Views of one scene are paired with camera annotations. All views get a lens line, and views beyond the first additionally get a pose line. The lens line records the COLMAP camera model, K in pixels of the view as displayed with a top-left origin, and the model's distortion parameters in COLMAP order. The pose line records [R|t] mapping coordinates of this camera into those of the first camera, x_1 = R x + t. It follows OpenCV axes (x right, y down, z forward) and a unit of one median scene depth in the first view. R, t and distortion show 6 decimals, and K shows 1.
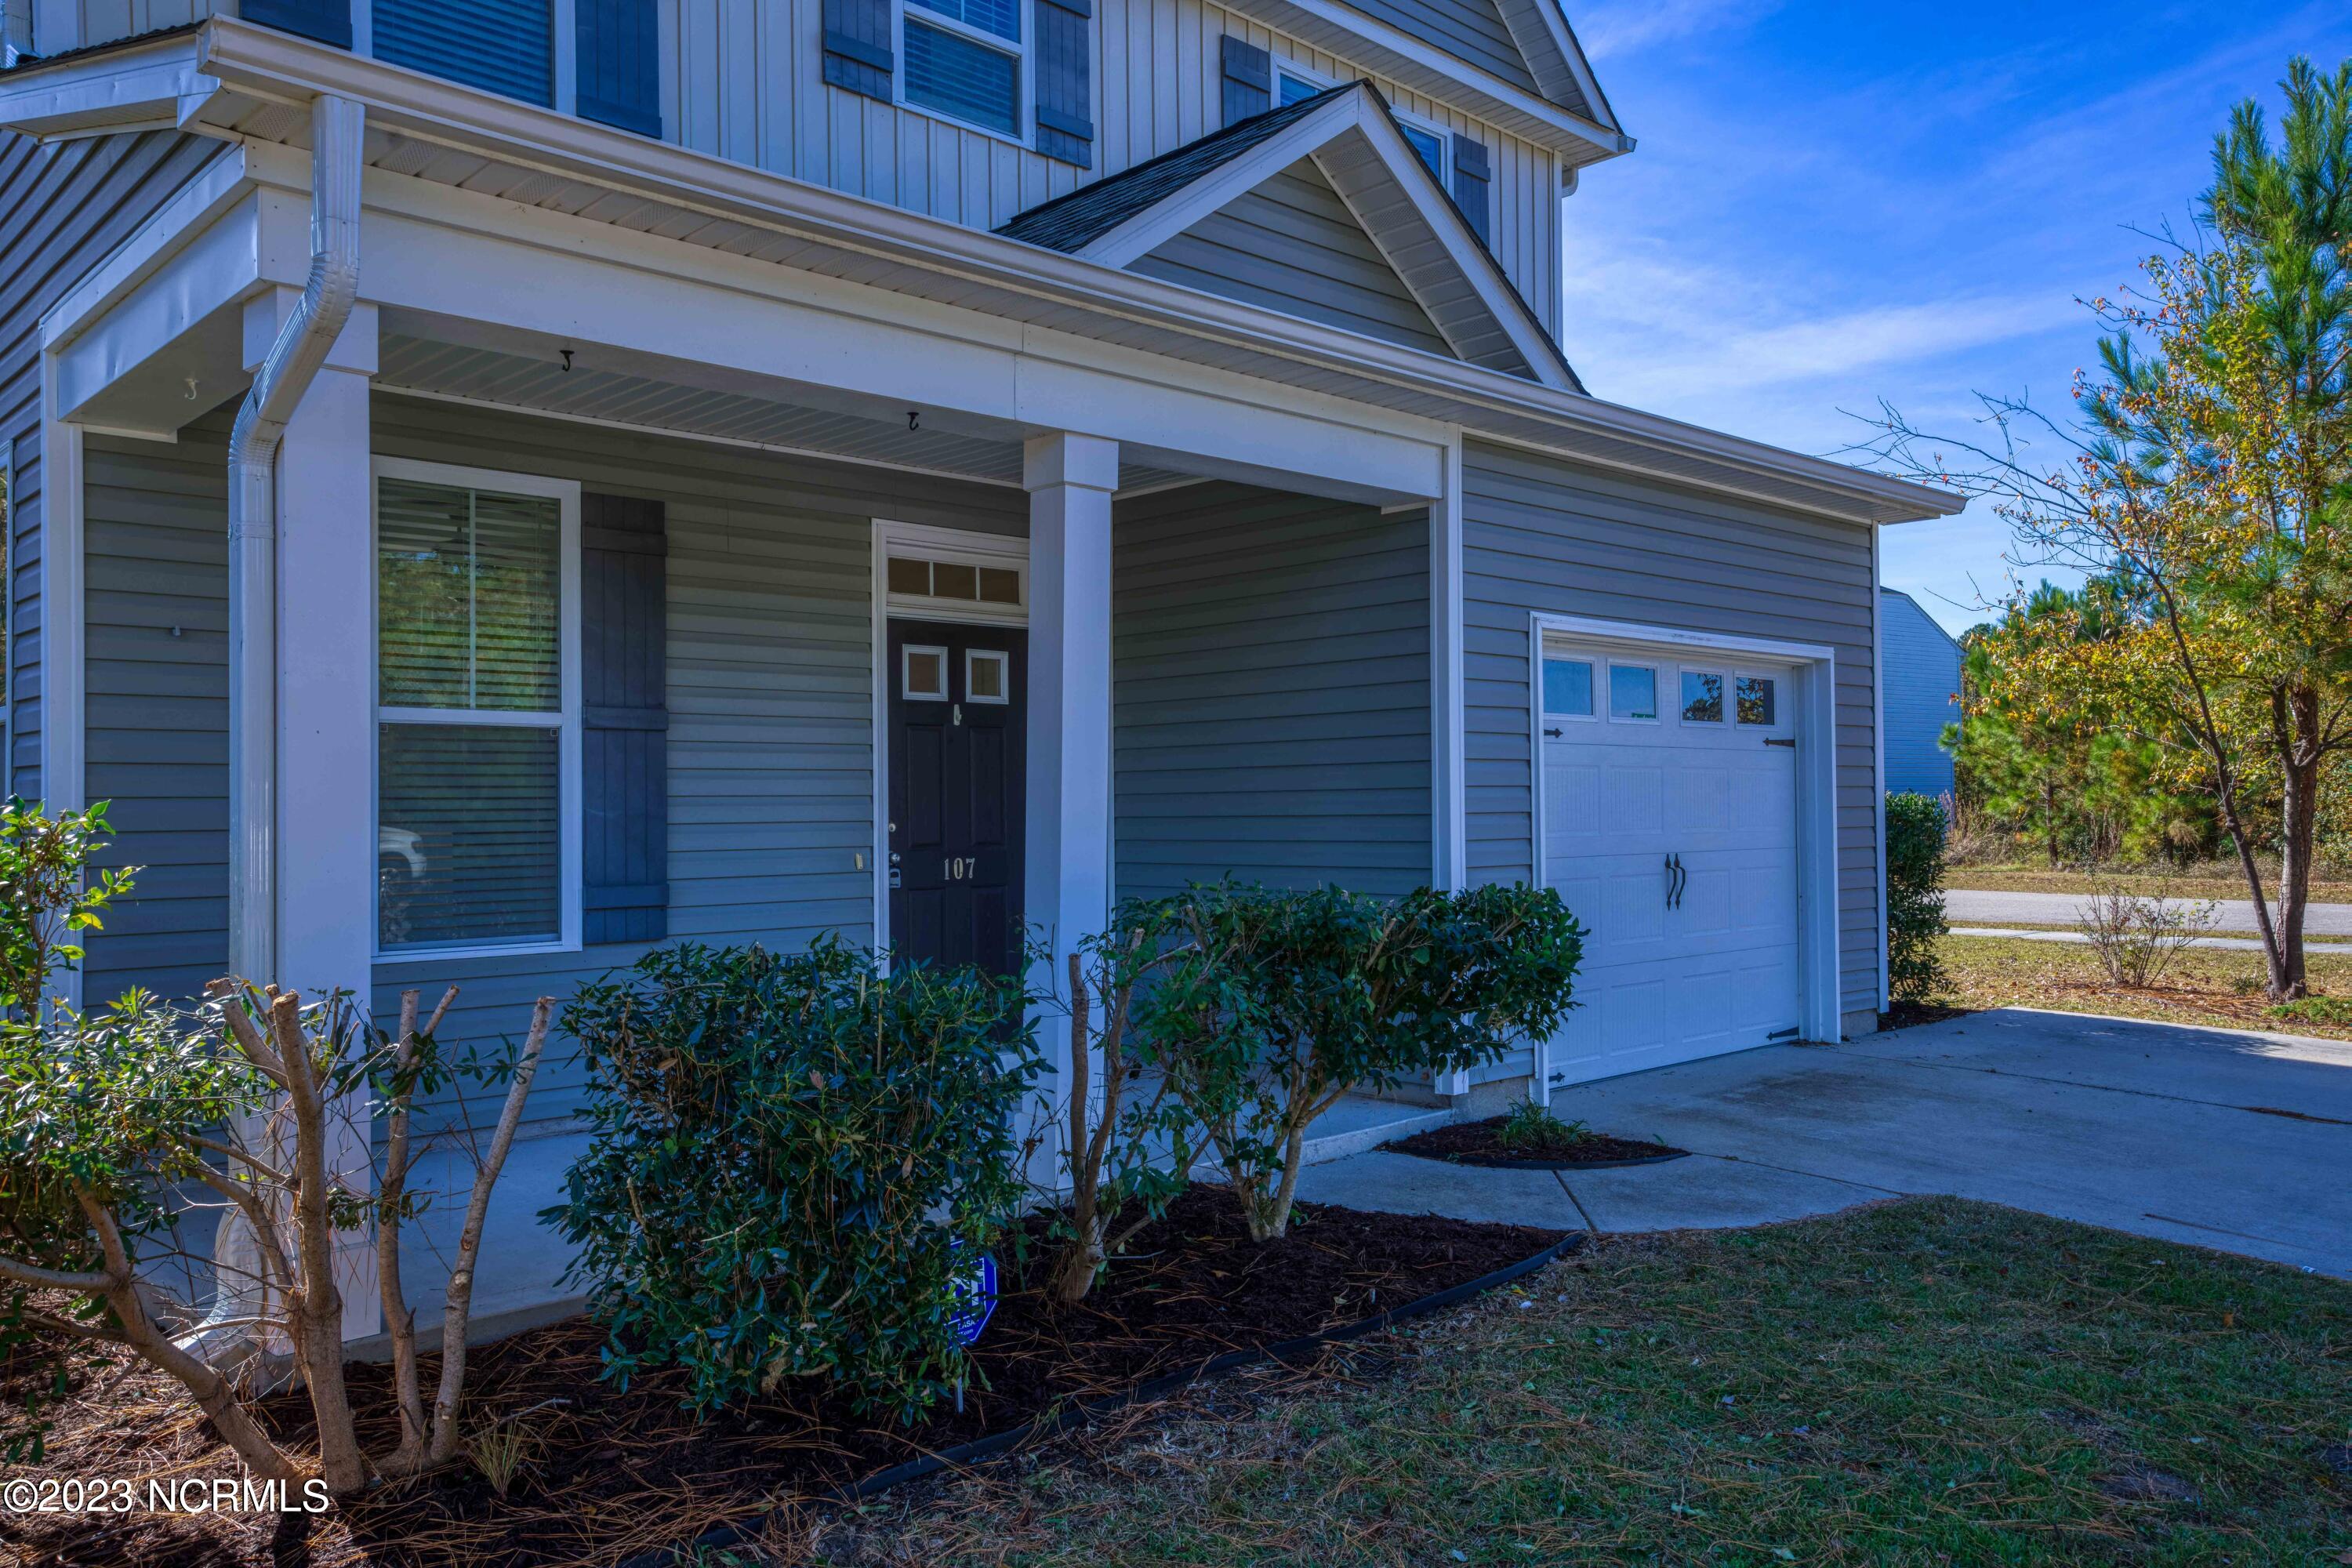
lens RADIAL K [[1728.6, 0, 1162.5], [0, 1728.6, 789.1], [0, 0, 1]] dist [-0.010302, -0.000800]
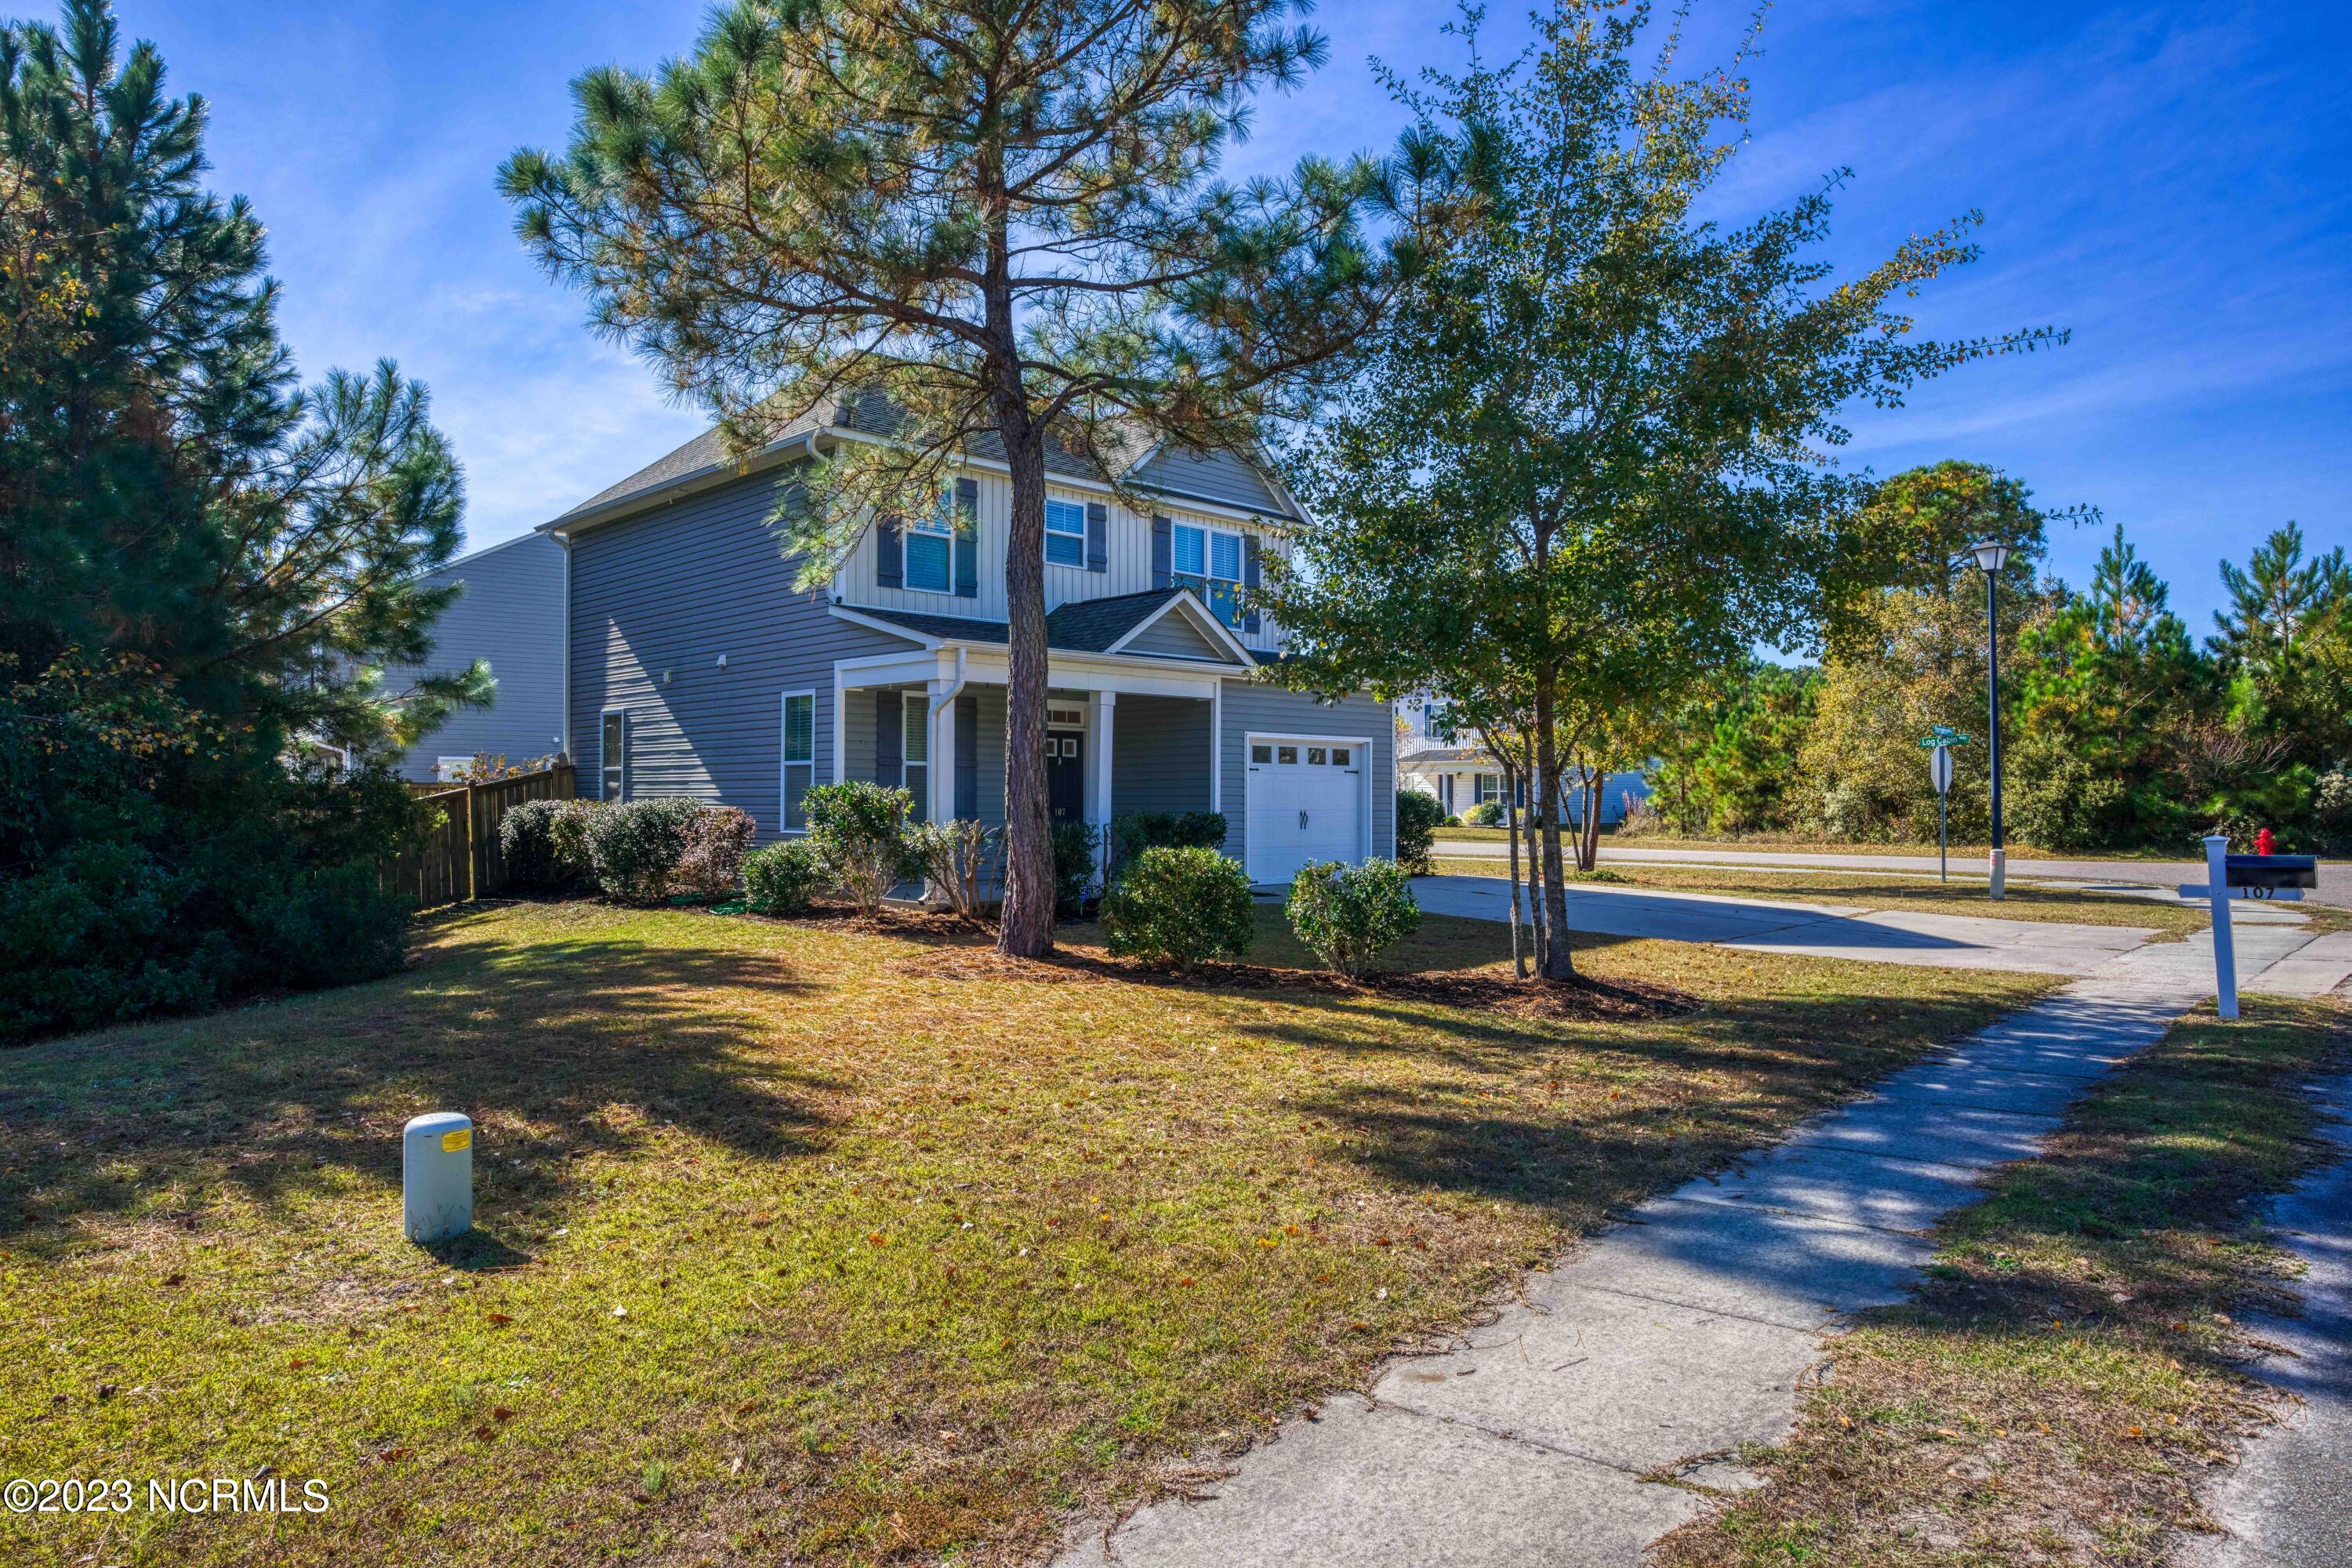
lens RADIAL K [[1422.7, 0, 1179.1], [0, 1422.7, 777.6], [0, 0, 1]] dist [-0.020815, 0.001398]
pose [[0.999605, 0.013197, 0.024820, 0.028609], [-0.013141, 0.999911, -0.002439, -0.010823], [-0.024850, 0.002112, 0.999689, -1.523918]]
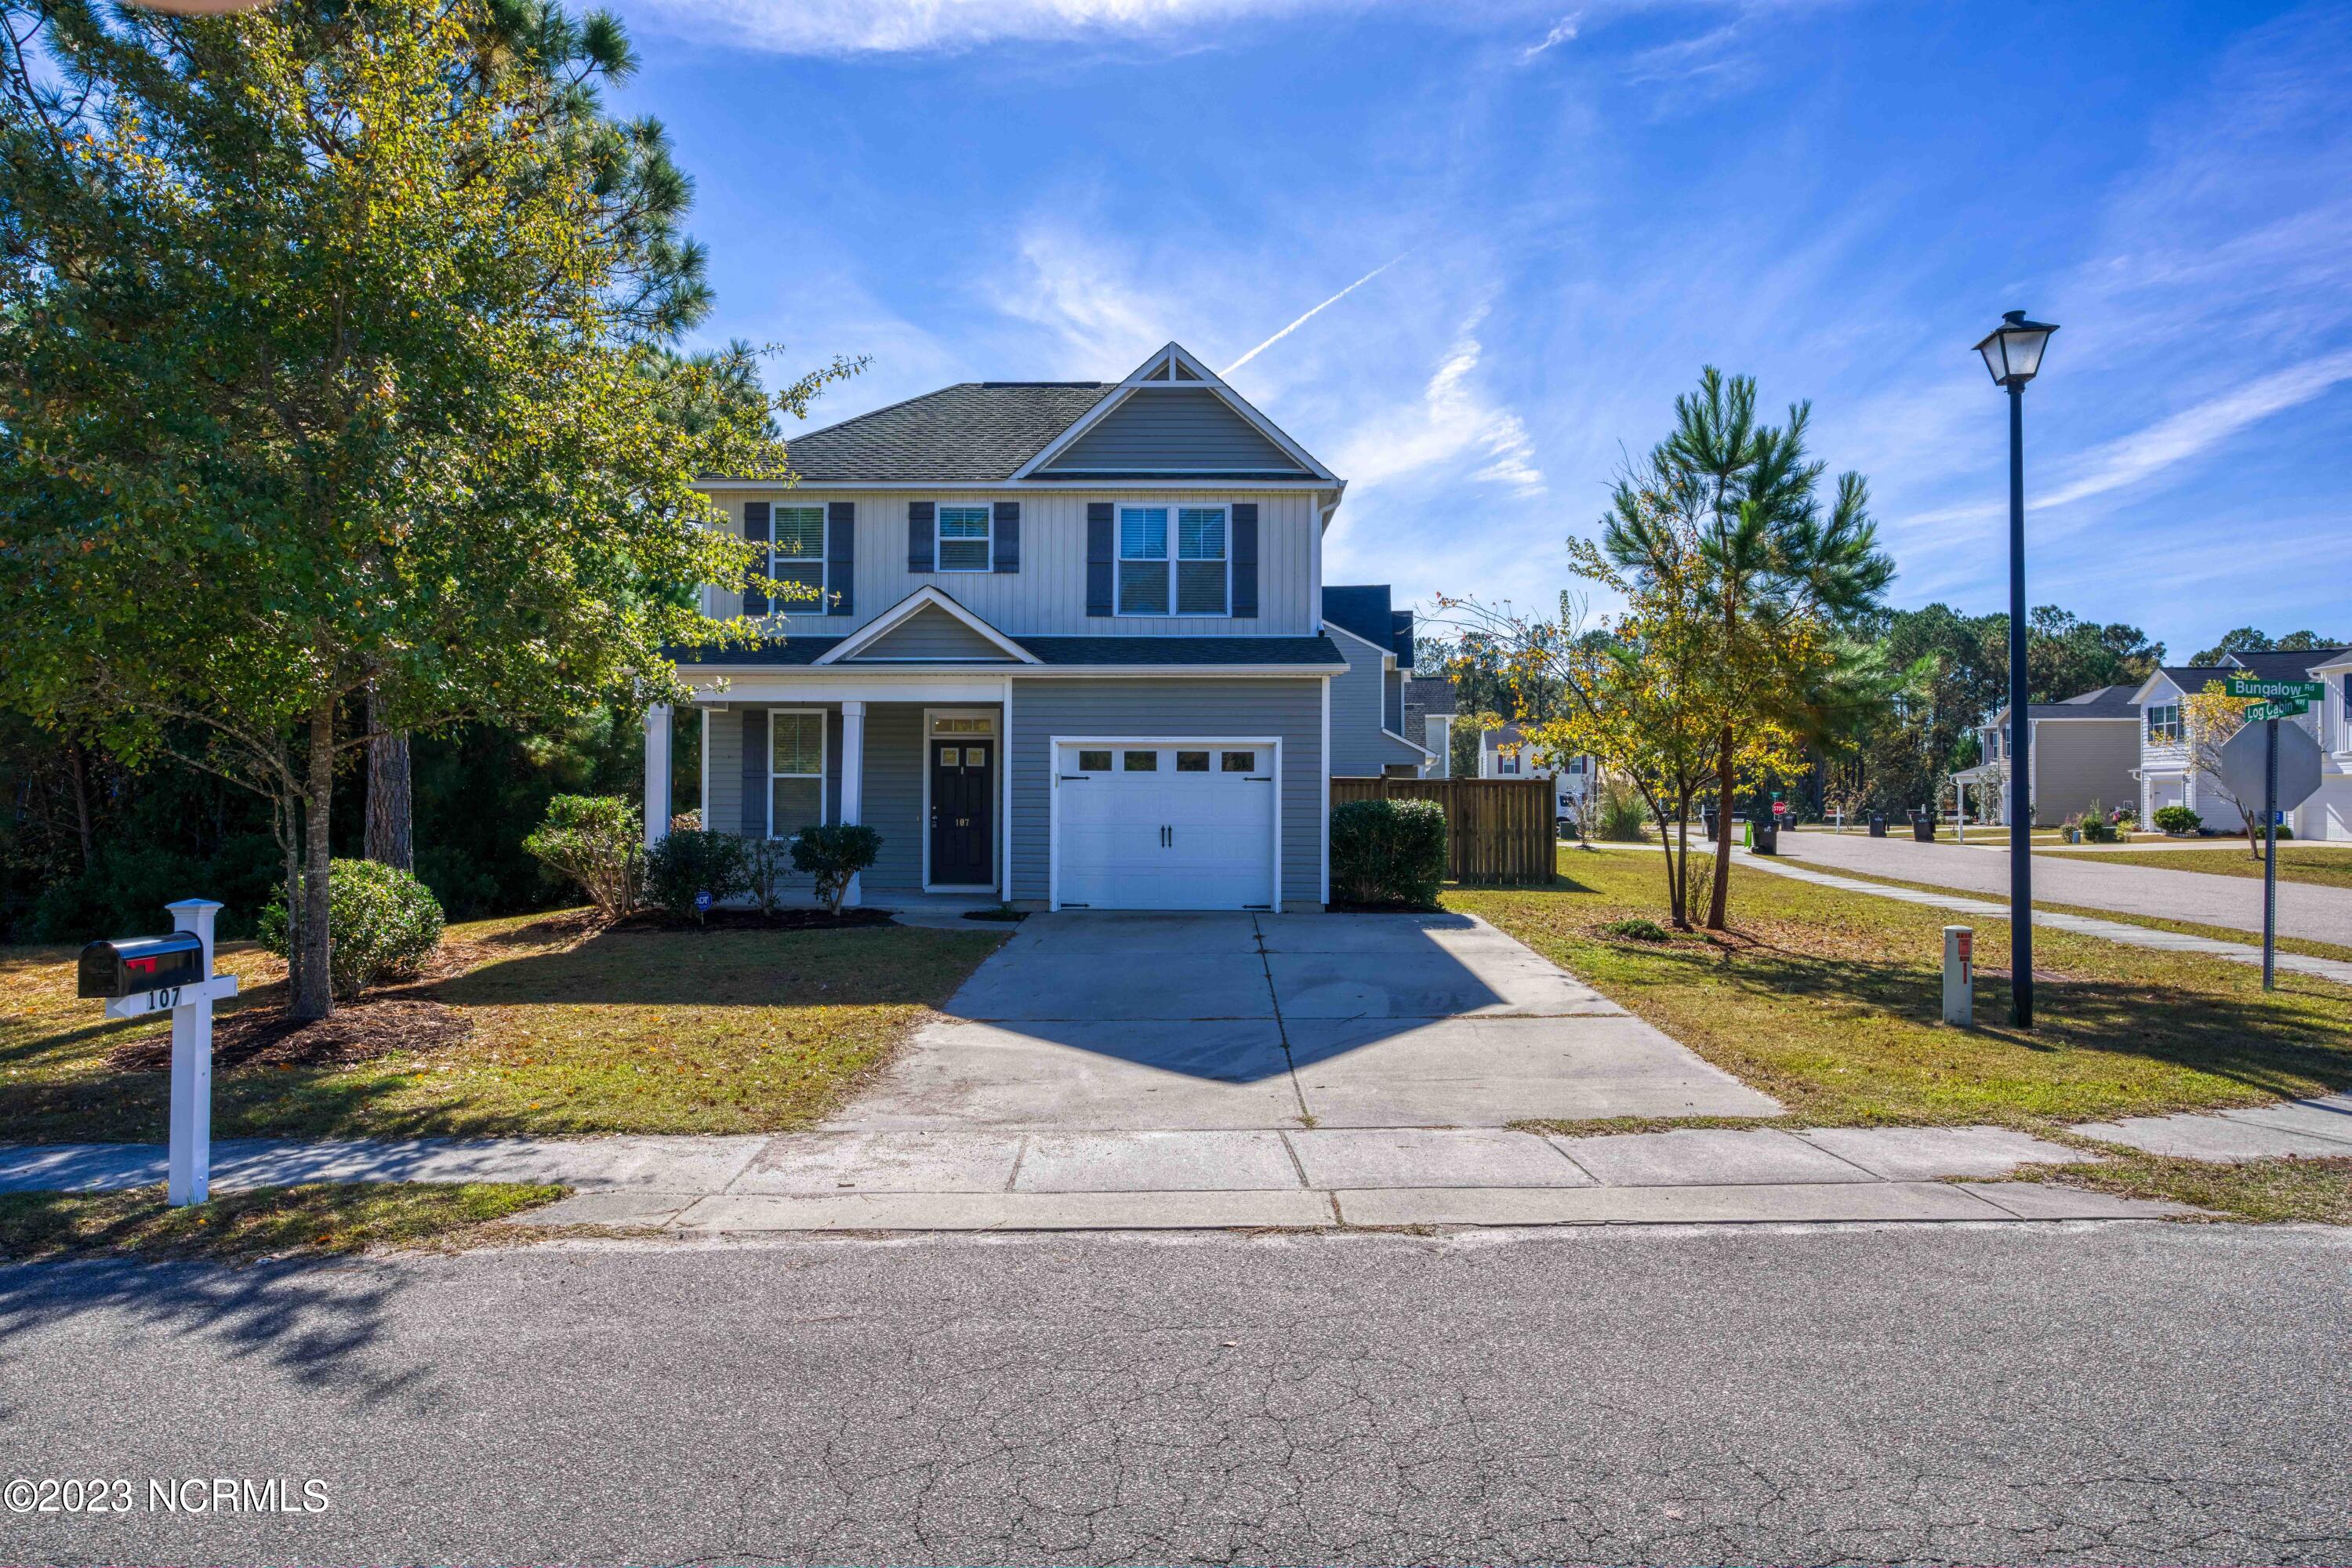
lens RADIAL K [[1422.9, 0, 1181.7], [0, 1422.9, 781.2], [0, 0, 1]] dist [-0.034130, -0.000121]
pose [[0.717379, 0.006478, -0.696653, 1.899796], [-0.004260, 0.999979, 0.004912, -0.039563], [0.696670, -0.000556, 0.717391, -0.500192]]
